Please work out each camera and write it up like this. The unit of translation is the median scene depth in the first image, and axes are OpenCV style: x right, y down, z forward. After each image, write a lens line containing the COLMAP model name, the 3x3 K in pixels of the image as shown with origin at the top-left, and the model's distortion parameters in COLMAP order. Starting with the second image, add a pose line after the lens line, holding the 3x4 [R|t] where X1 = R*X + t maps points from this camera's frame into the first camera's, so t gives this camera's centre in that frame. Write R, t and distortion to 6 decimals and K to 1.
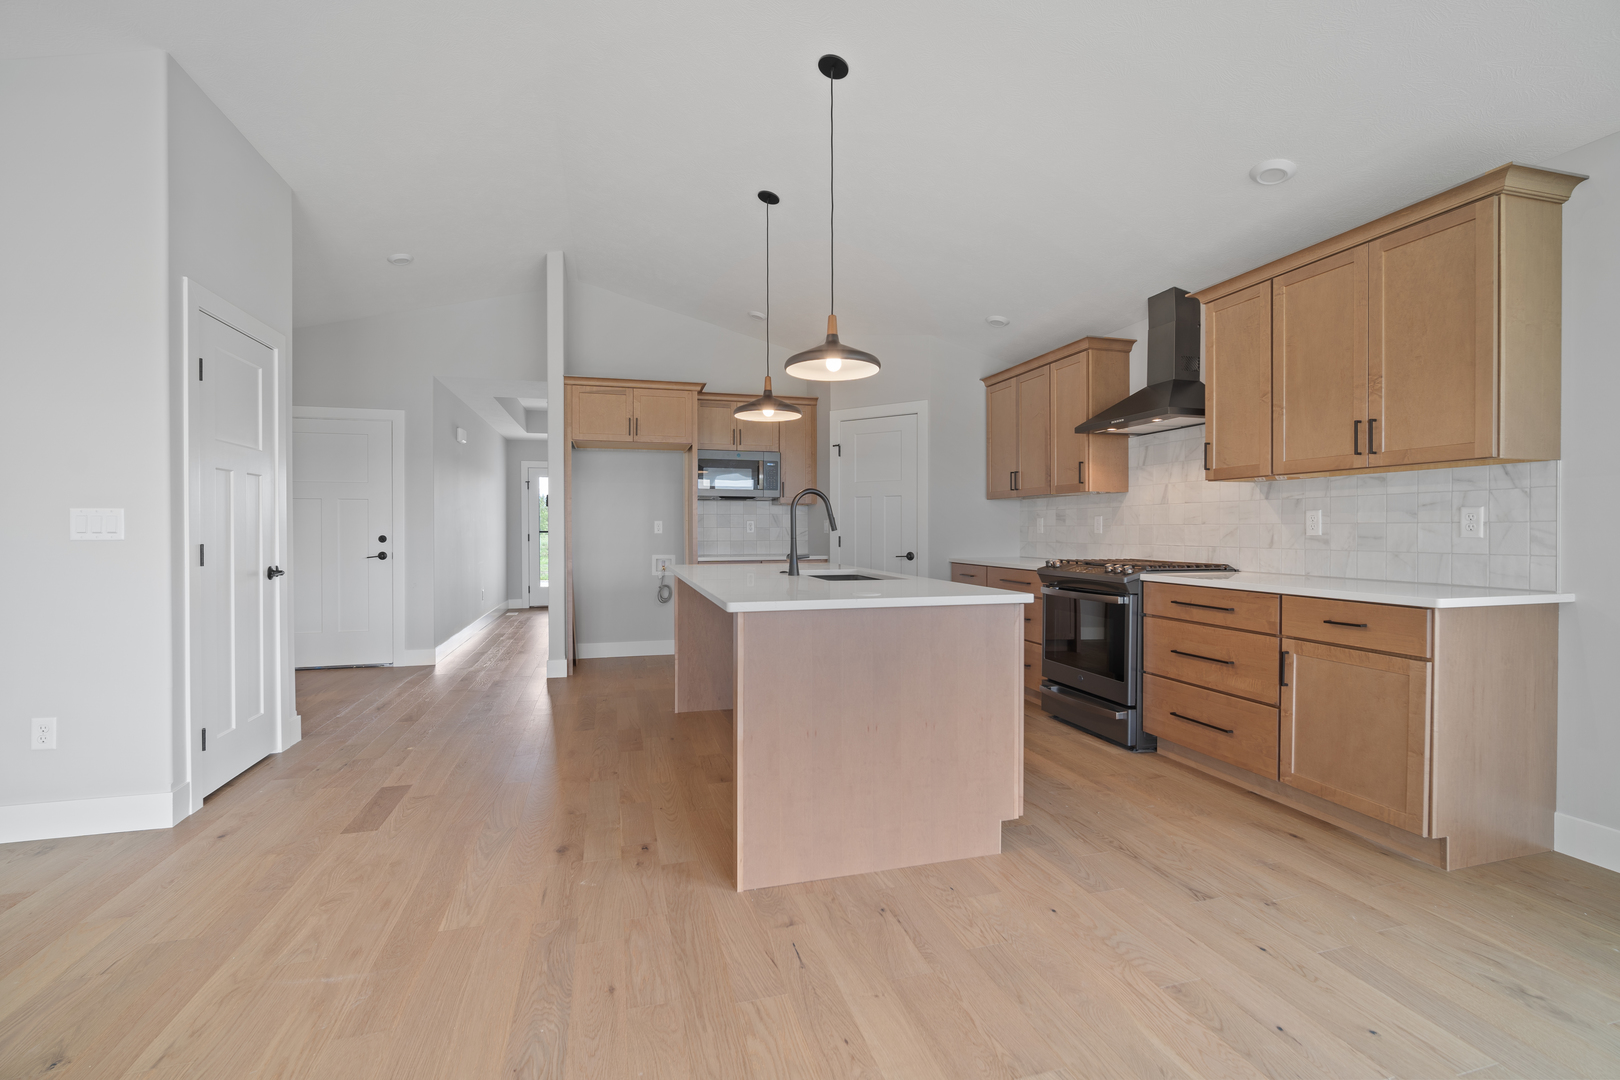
lens RADIAL K [[705.9, 0, 805.2], [0, 705.9, 534.1], [0, 0, 1]] dist [-0.003043, -0.000026]
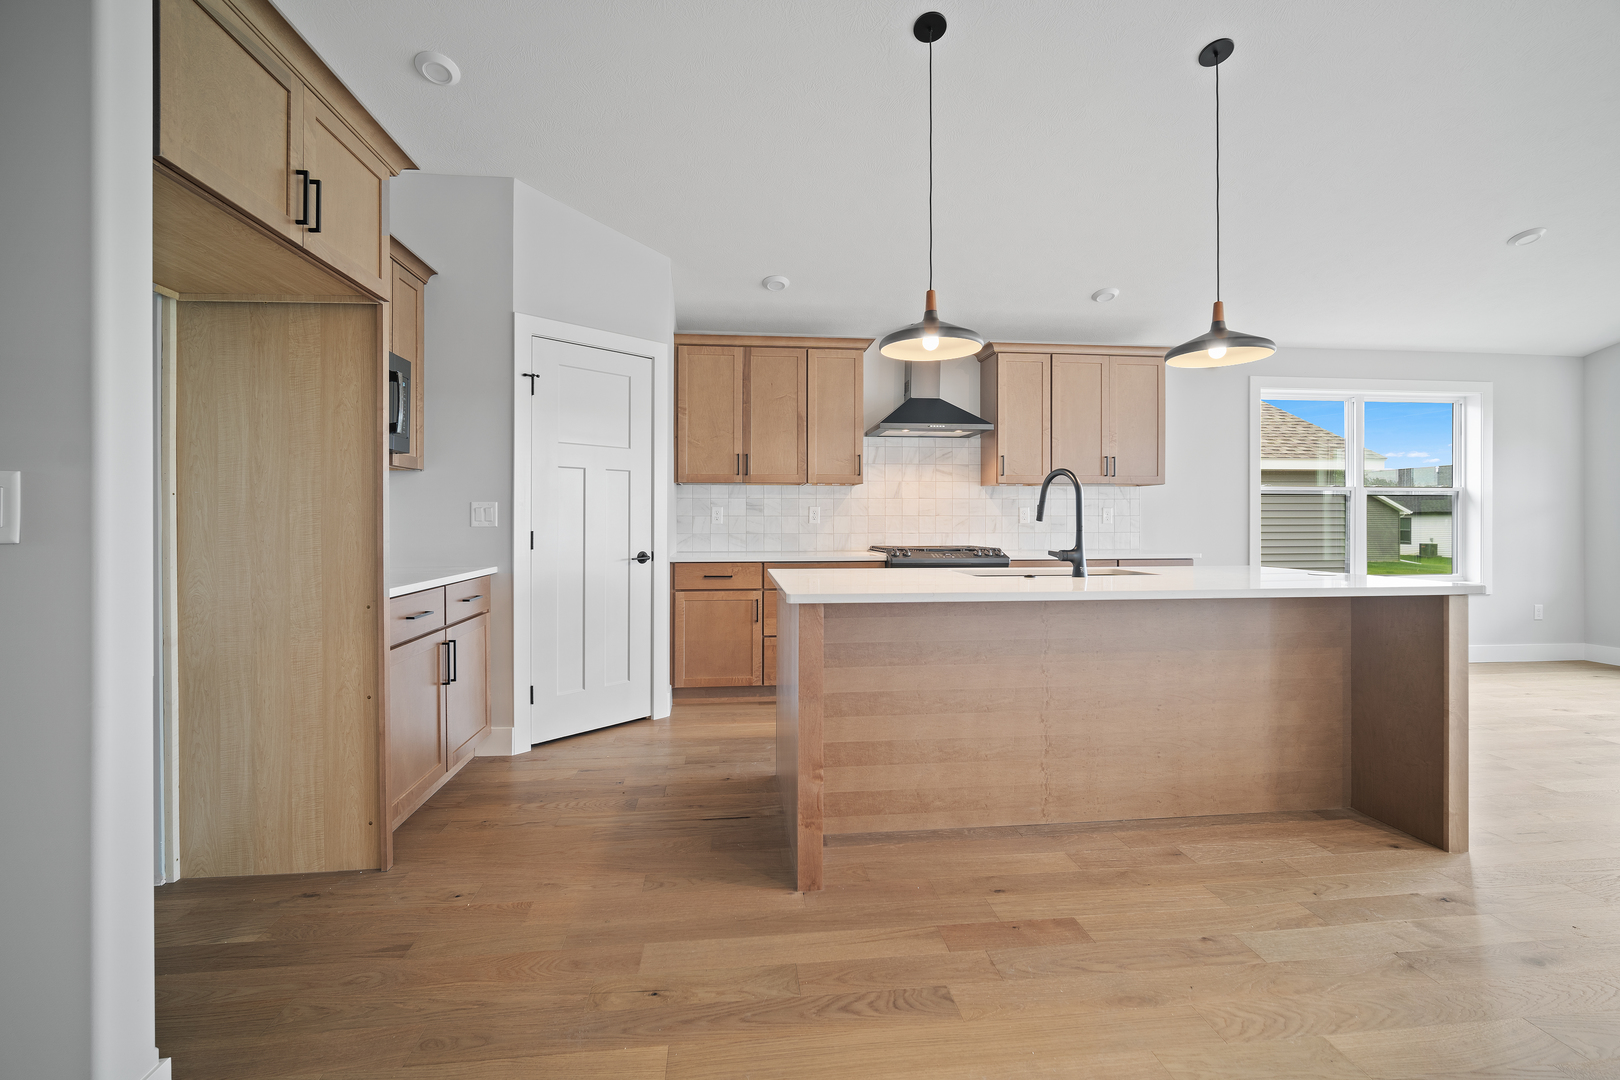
lens RADIAL K [[699.7, 0, 805.6], [0, 699.7, 534.6], [0, 0, 1]] dist [-0.007836, 0.000023]
pose [[0.166434, -0.020755, 0.985834, -0.891640], [0.007210, 0.999777, 0.019831, -0.007296], [-0.986026, 0.003808, 0.166547, 1.243051]]
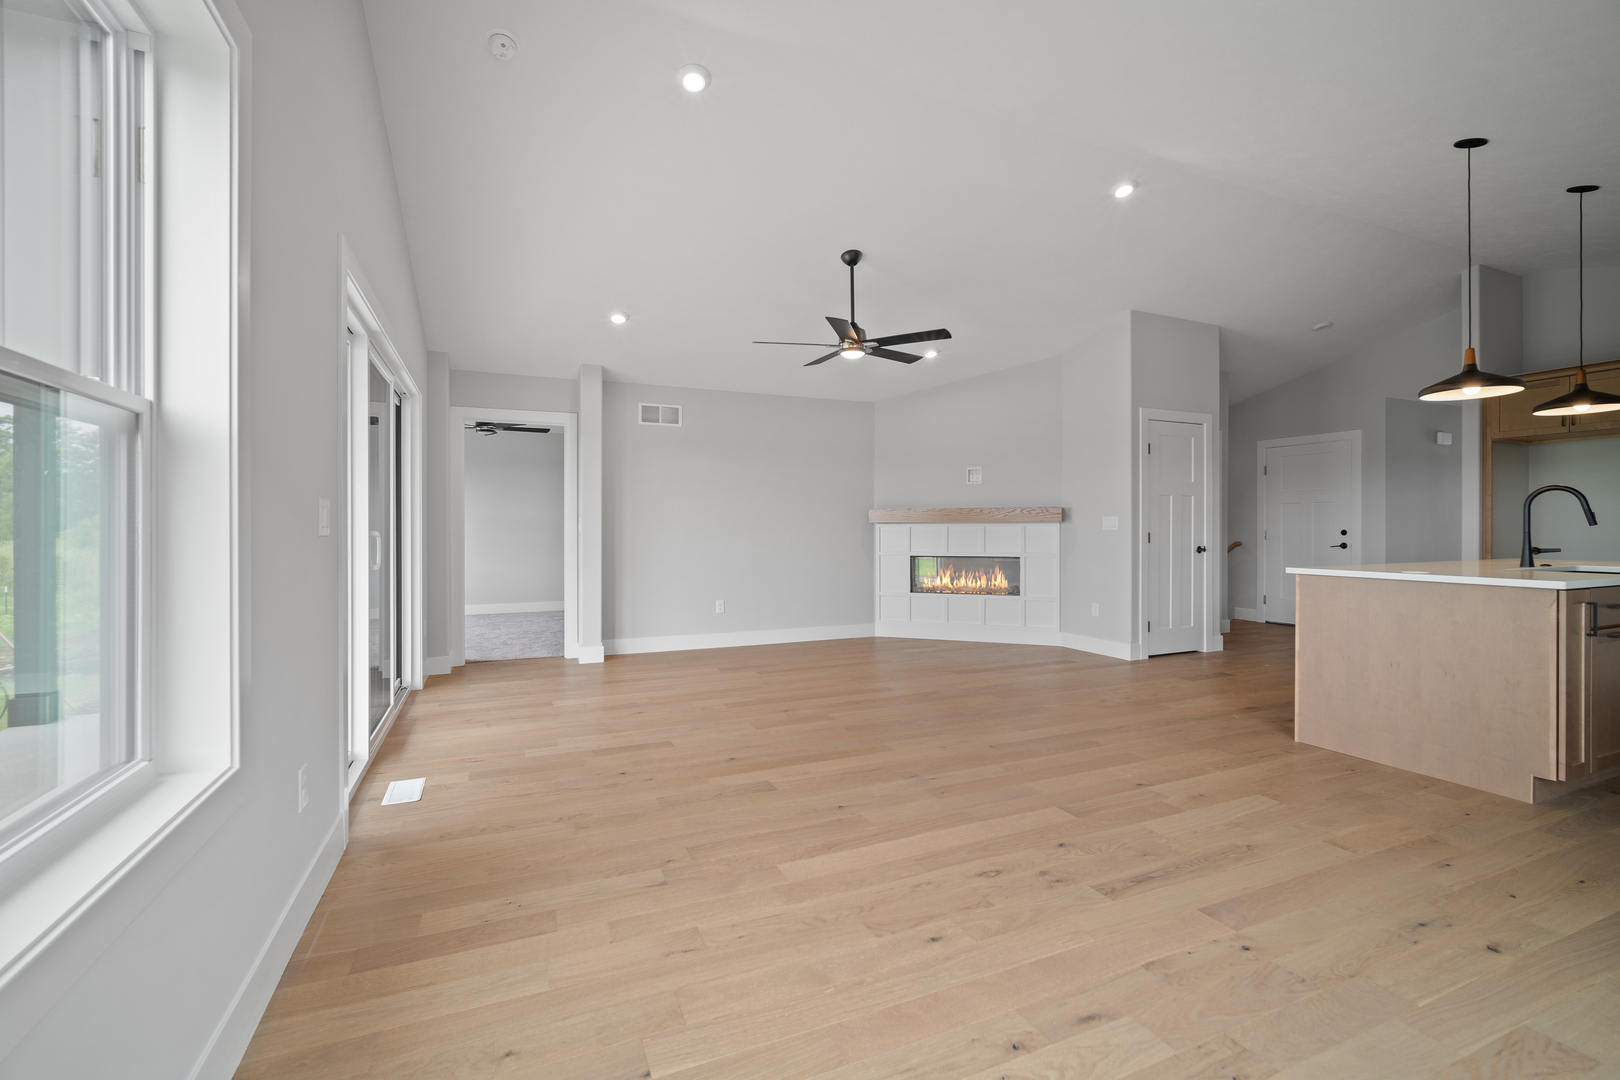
lens RADIAL K [[706.5, 0, 810.1], [0, 706.5, 526.7], [0, 0, 1]] dist [-0.002215, 0.000885]
pose [[0.143813, -0.000607, -0.989605, 0.945403], [-0.003826, 0.999992, -0.001169, 0.002384], [0.989597, 0.003955, 0.143810, -0.258595]]
